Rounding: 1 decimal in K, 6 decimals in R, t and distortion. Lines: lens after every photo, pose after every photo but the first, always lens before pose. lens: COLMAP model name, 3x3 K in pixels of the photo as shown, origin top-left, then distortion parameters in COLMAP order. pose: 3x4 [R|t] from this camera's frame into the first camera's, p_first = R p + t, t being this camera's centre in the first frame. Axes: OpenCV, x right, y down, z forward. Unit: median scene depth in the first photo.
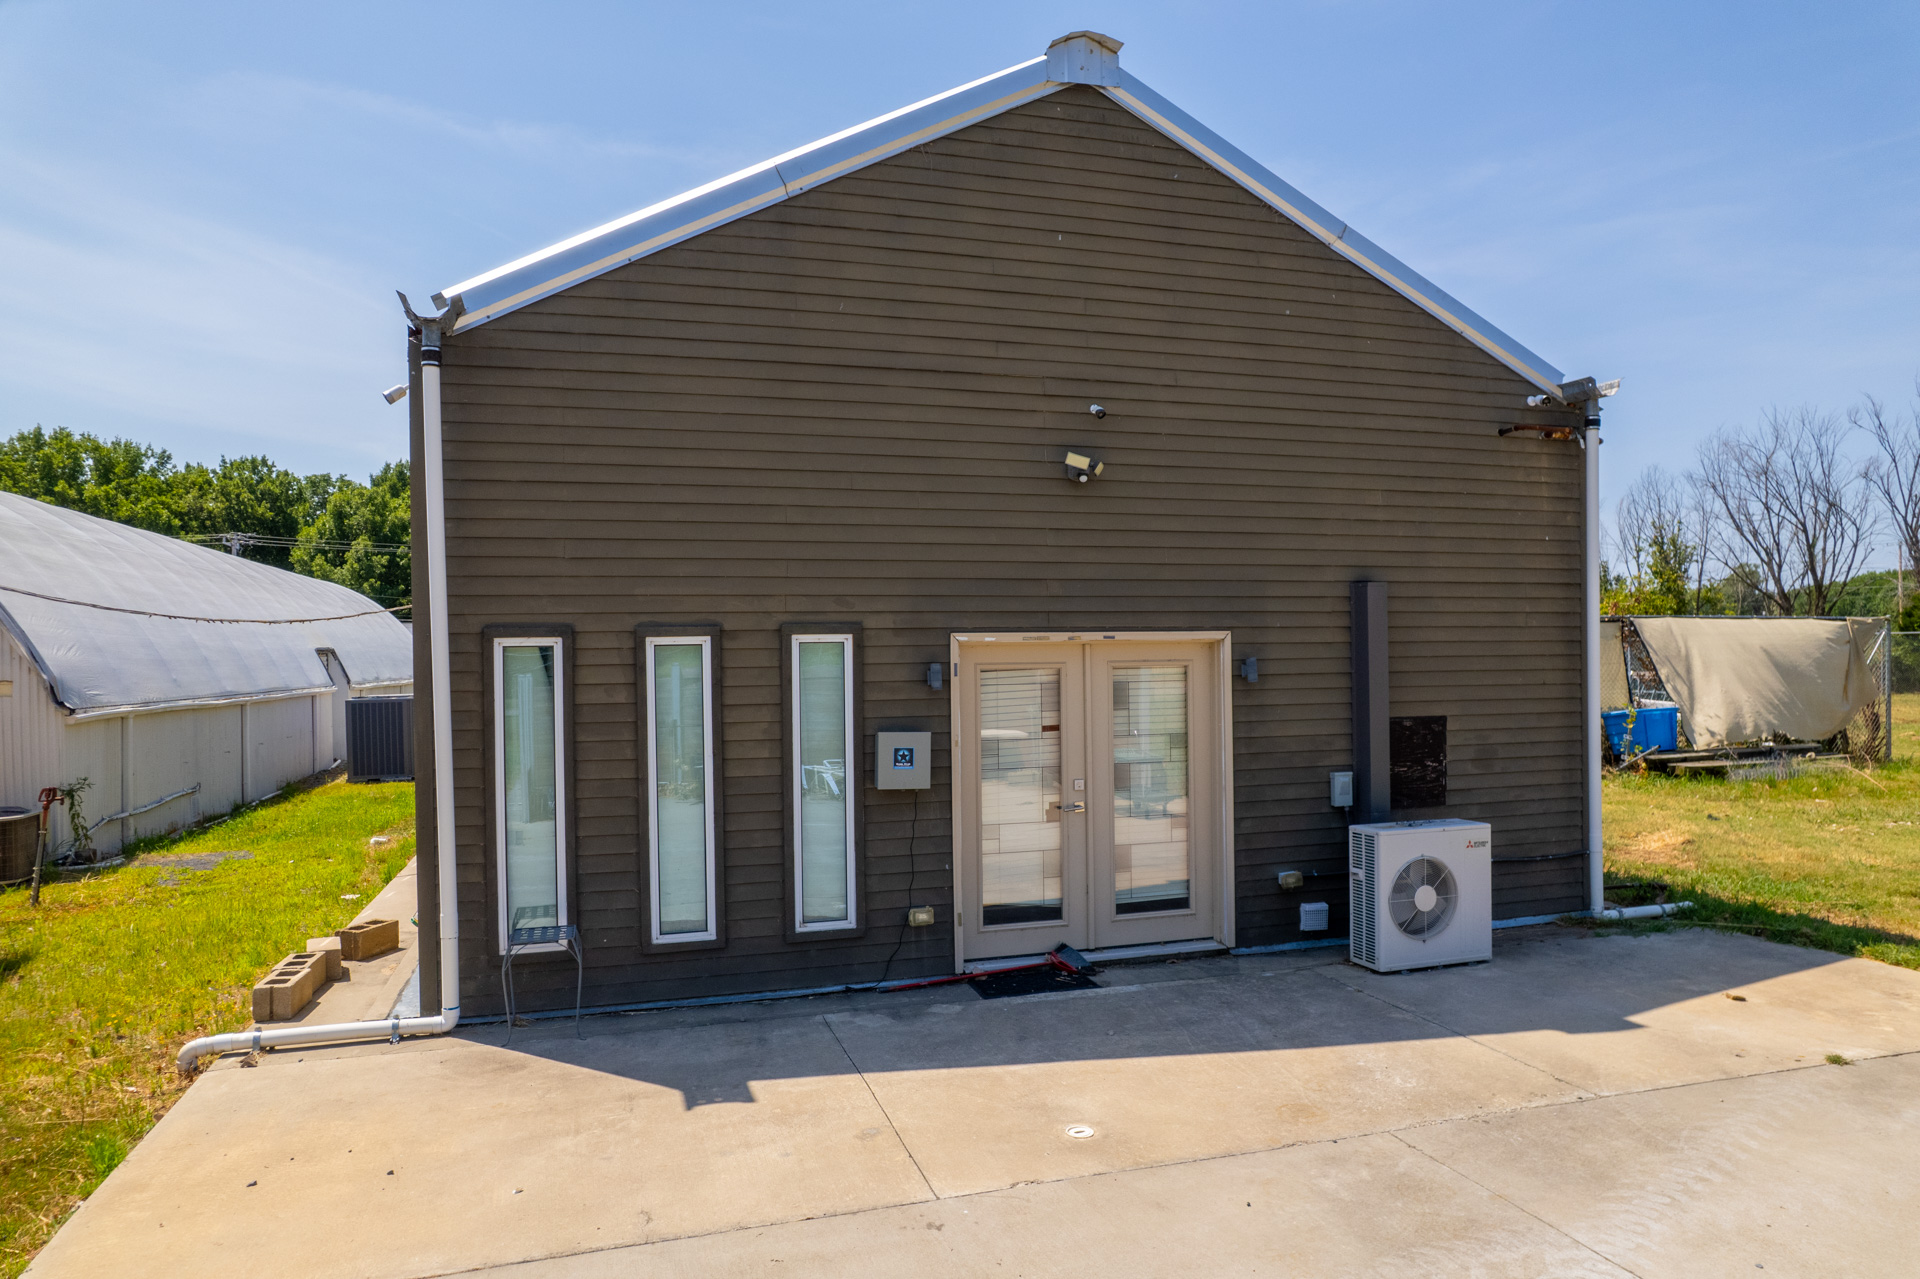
lens RADIAL K [[1232.6, 0, 968.9], [0, 1232.6, 664.2], [0, 0, 1]] dist [-0.081195, 0.078415]
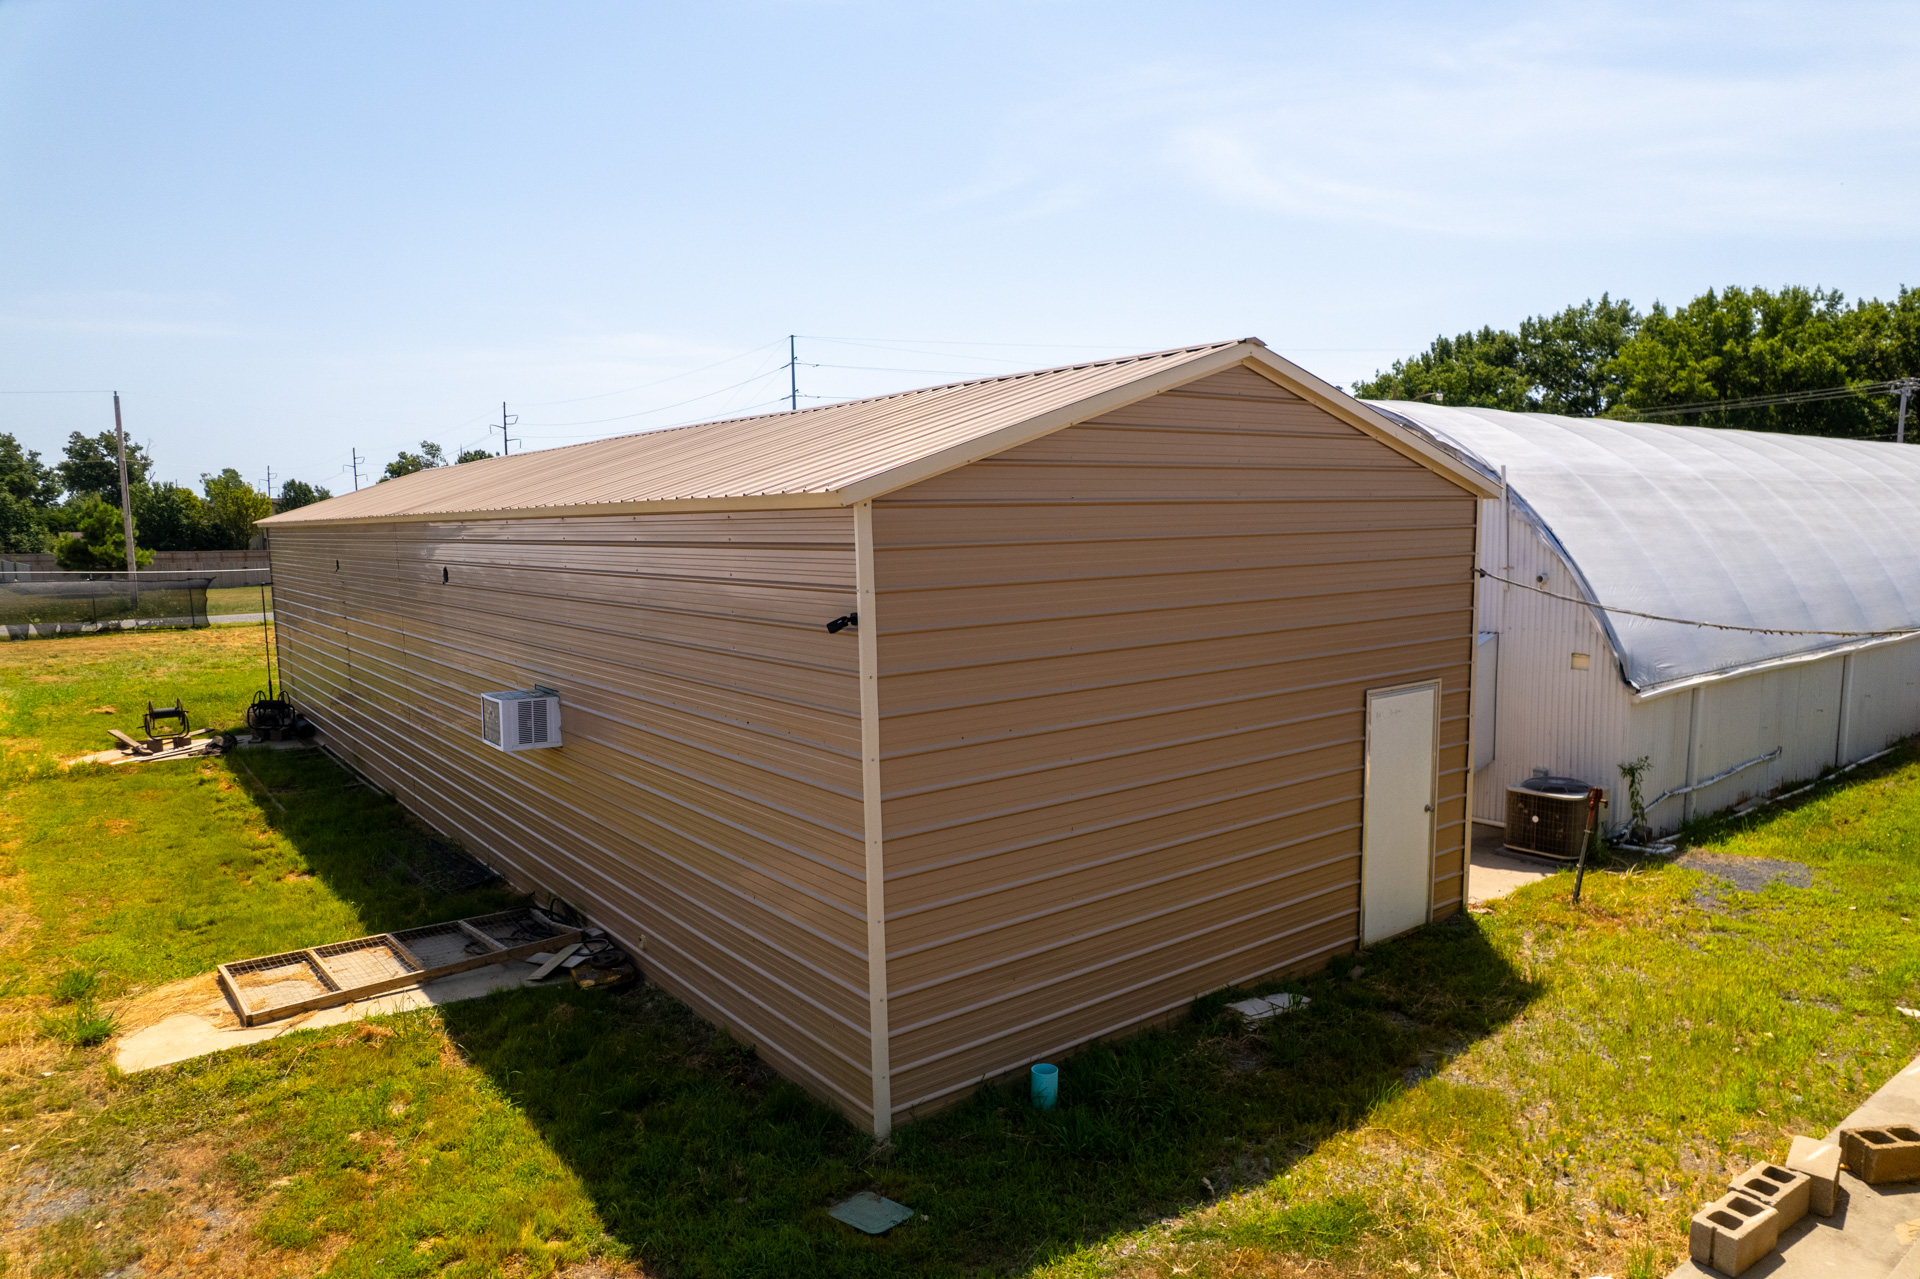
lens RADIAL K [[1229.3, 0, 962.9], [0, 1229.3, 660.9], [0, 0, 1]] dist [-0.082300, 0.068794]
pose [[0.353545, 0.120570, -0.927614, -0.031033], [0.004041, 0.991452, 0.130408, -0.112529], [0.935409, -0.049853, 0.350036, 0.143100]]
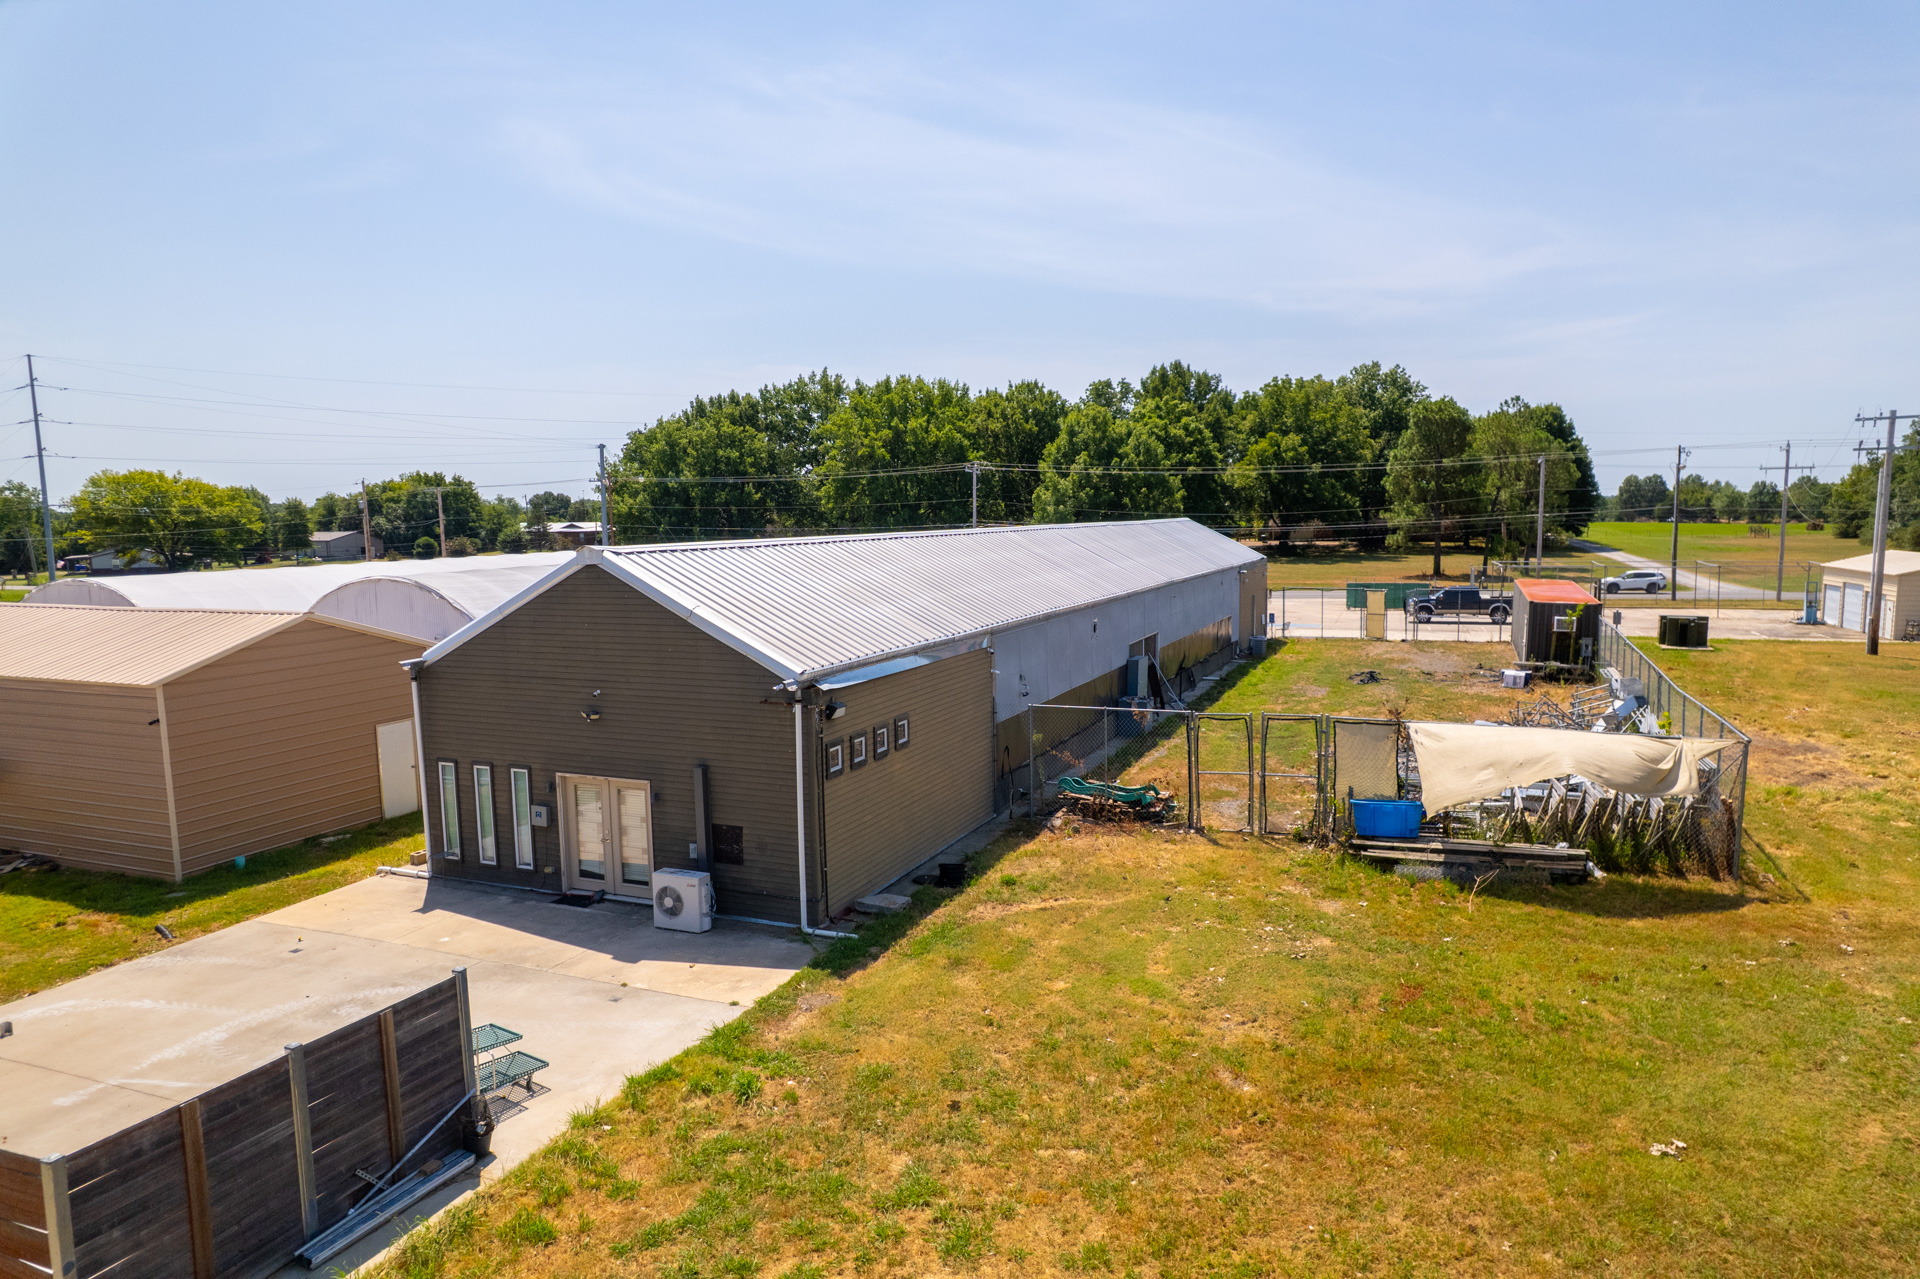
lens RADIAL K [[1232.6, 0, 968.9], [0, 1232.6, 664.2], [0, 0, 1]] dist [-0.081195, 0.078415]
pose [[0.773190, 0.085181, -0.628428, 1.399223], [-0.003909, 0.991560, 0.129593, -0.363389], [0.634163, -0.097743, 0.766997, -0.285572]]
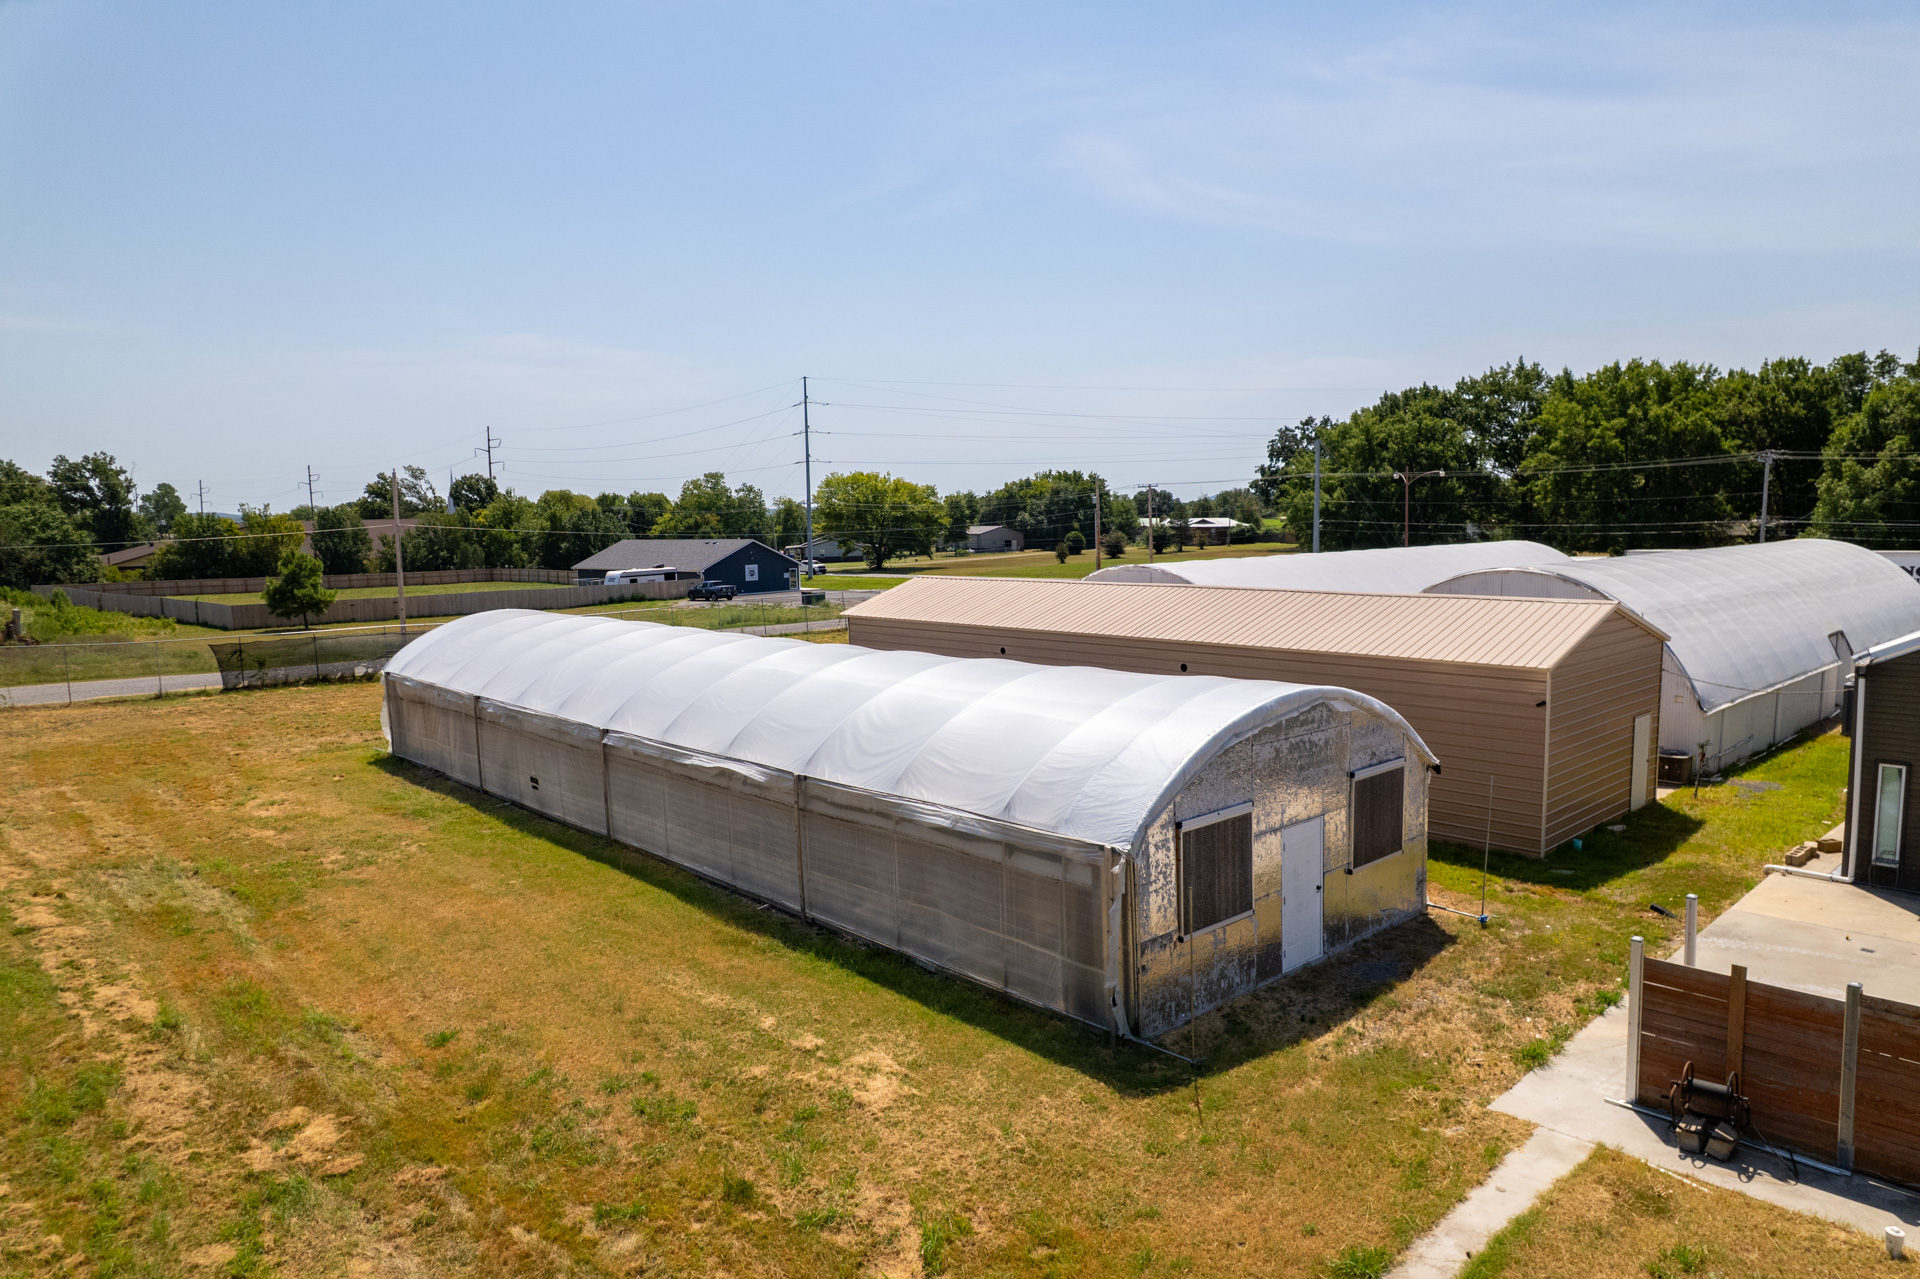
lens RADIAL K [[1232.6, 0, 968.9], [0, 1232.6, 664.2], [0, 0, 1]] dist [-0.081195, 0.078415]
pose [[0.438527, 0.115931, -0.891209, 0.670511], [0.006062, 0.991241, 0.131926, -0.356495], [0.898698, -0.063256, 0.433983, -1.233742]]
